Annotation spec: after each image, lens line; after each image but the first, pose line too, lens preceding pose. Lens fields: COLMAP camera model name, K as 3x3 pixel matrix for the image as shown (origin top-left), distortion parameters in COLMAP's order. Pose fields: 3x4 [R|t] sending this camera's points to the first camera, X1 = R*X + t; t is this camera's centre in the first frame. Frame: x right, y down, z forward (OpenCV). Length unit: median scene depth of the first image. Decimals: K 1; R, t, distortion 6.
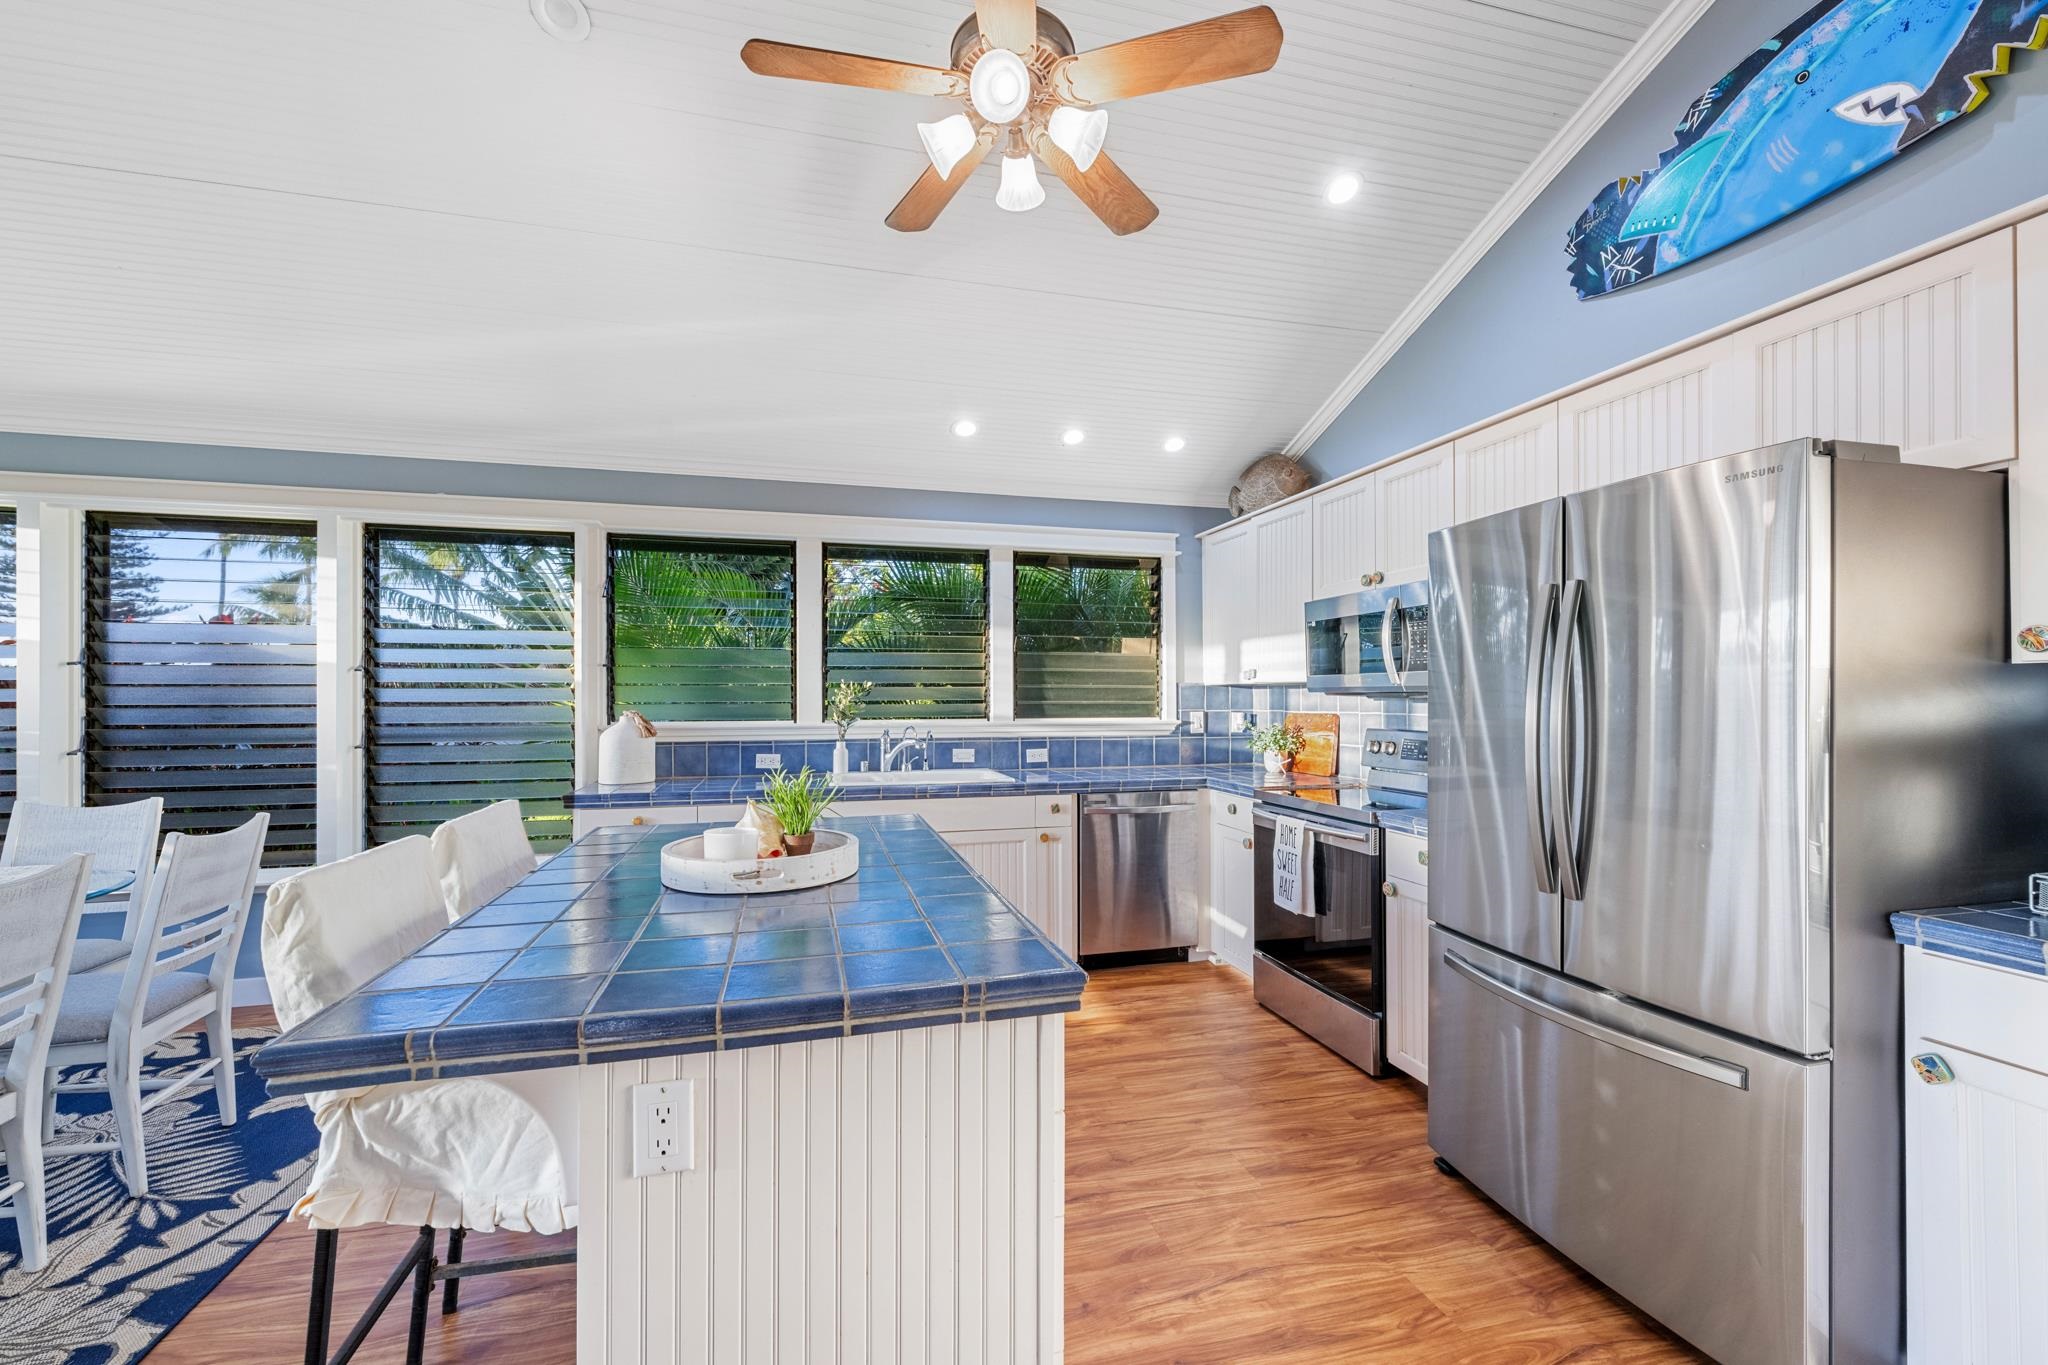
lens RADIAL K [[823.9, 0, 1011.6], [0, 823.9, 690.1], [0, 0, 1]] dist [0.000076, 0.000293]
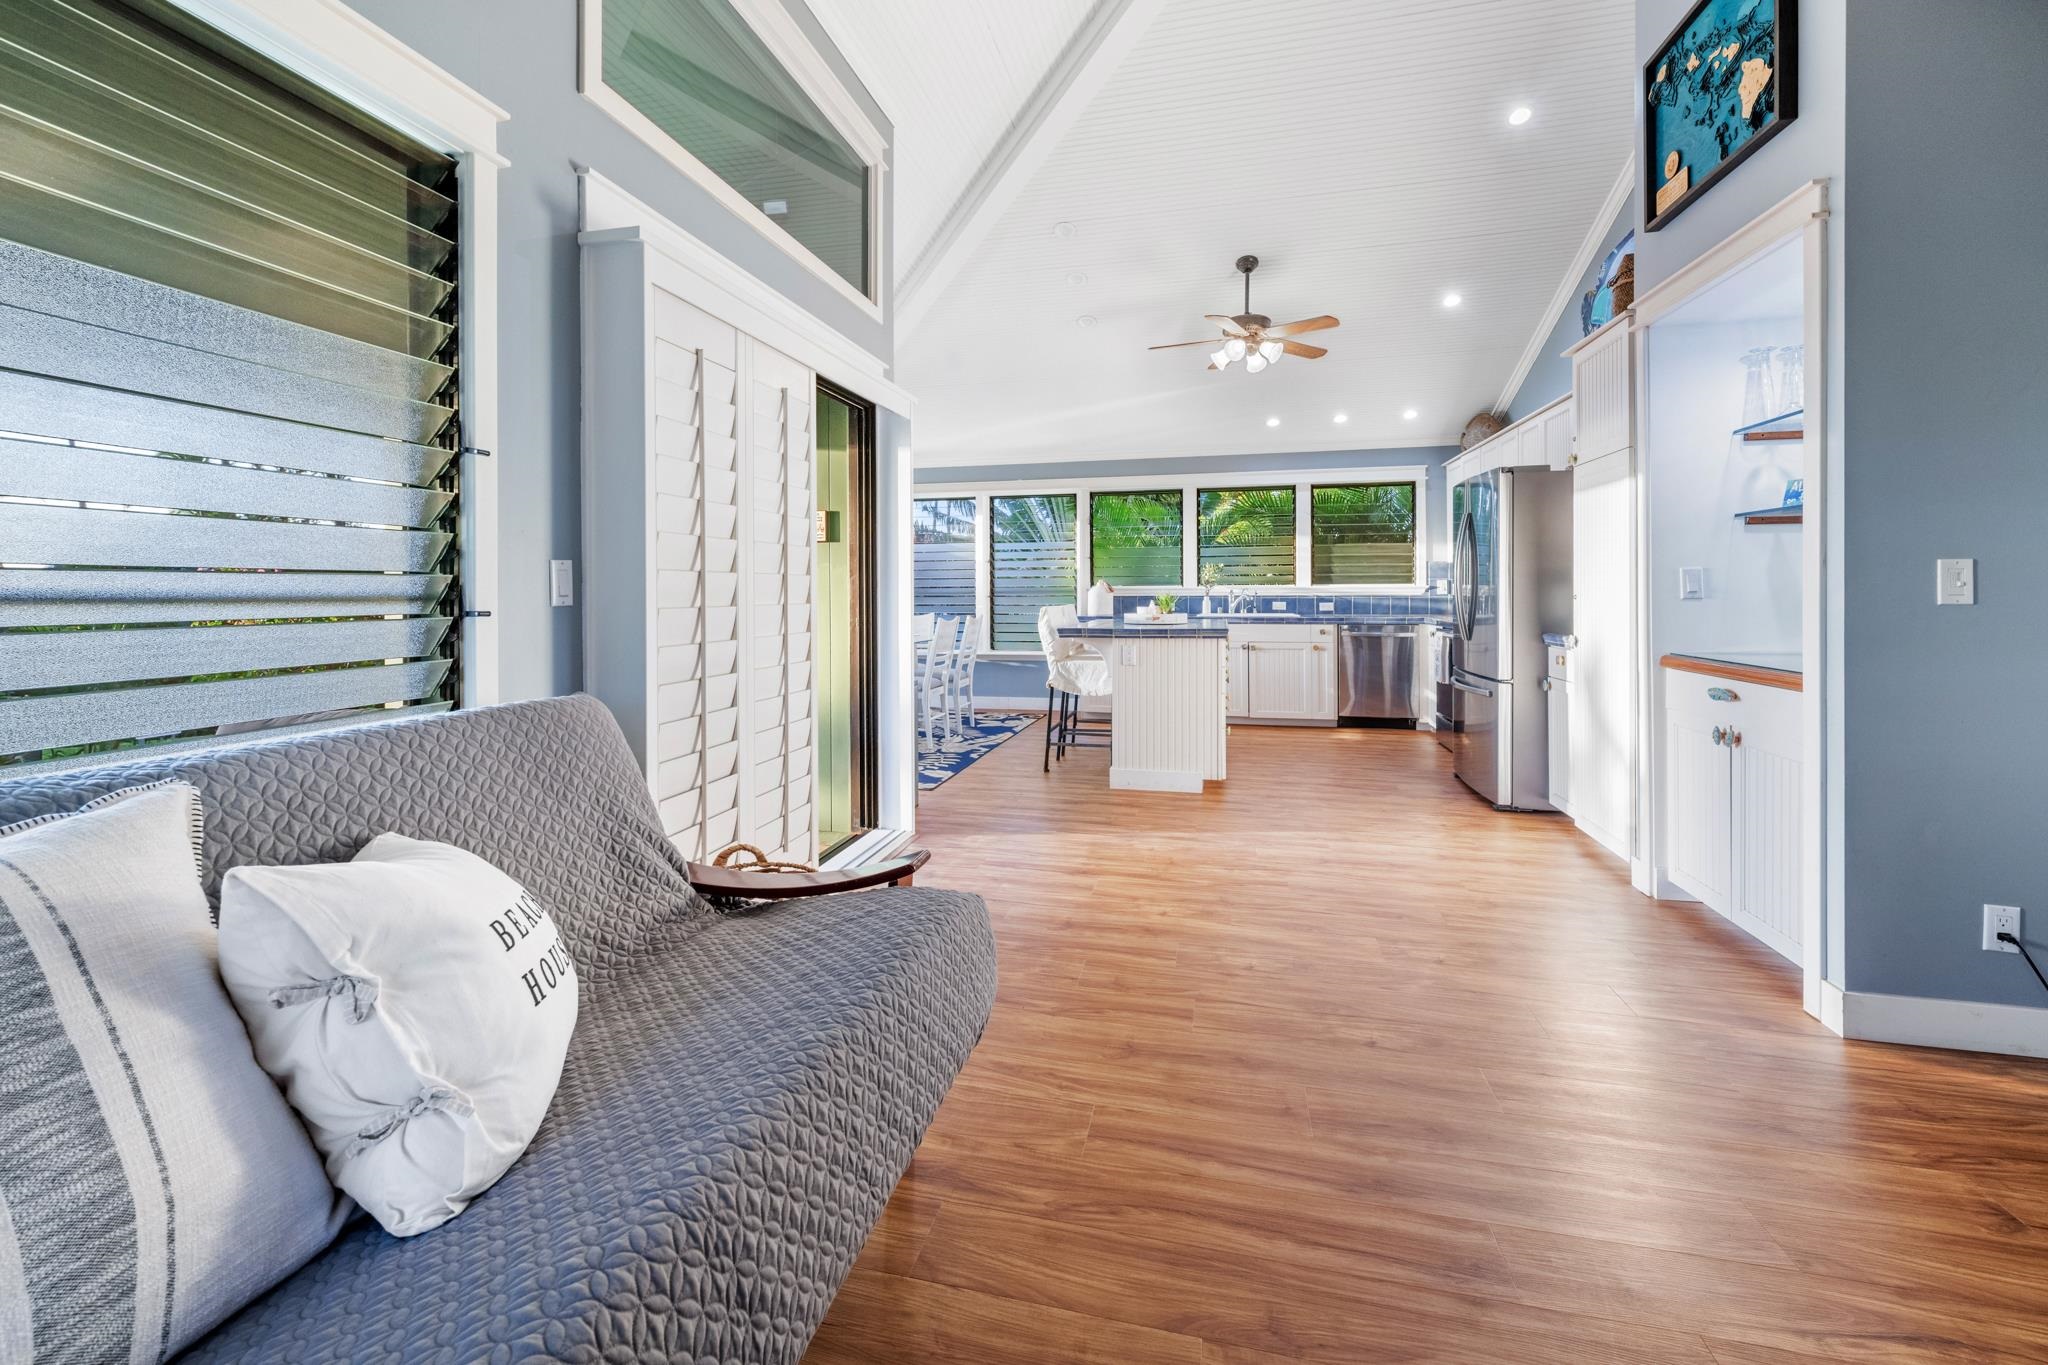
lens RADIAL K [[847.6, 0, 1008.3], [0, 847.6, 592.4], [0, 0, 1]] dist [0.000106, -0.000185]
pose [[0.875544, -0.002464, -0.483132, 0.350400], [0.006774, 0.999951, 0.007178, 0.040325], [0.483091, -0.009557, 0.875518, -0.955888]]
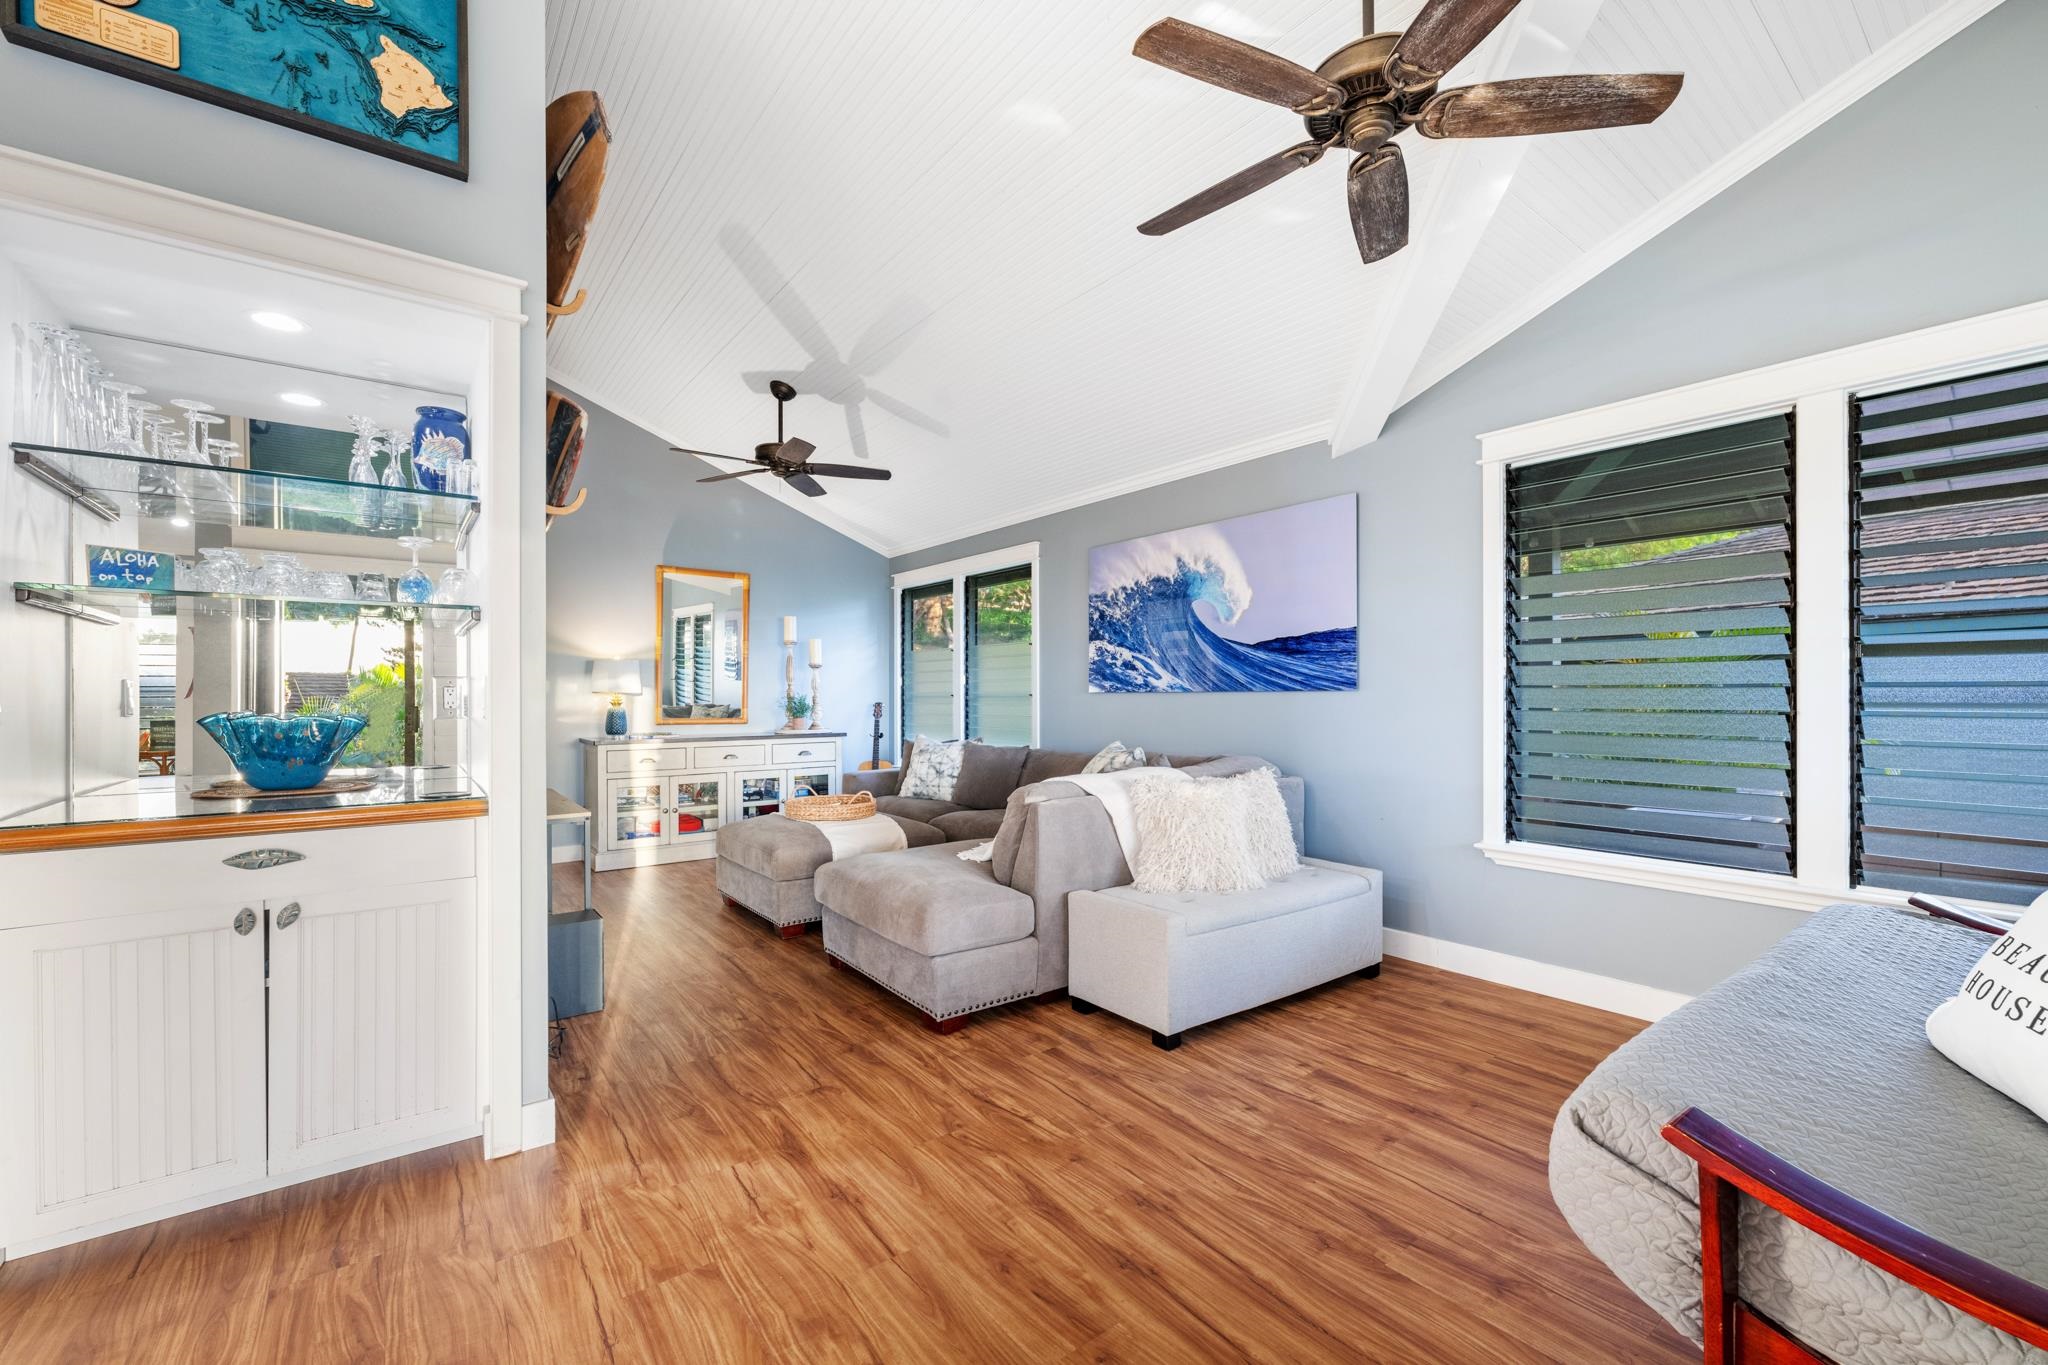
lens RADIAL K [[838.6, 0, 1013.4], [0, 838.6, 691.5], [0, 0, 1]] dist [-0.000341, -0.000027]
pose [[-0.382185, 0.004125, 0.924077, -0.101703], [-0.001307, 0.999987, -0.005004, 0.039917], [-0.924085, -0.003120, -0.382174, -0.239316]]
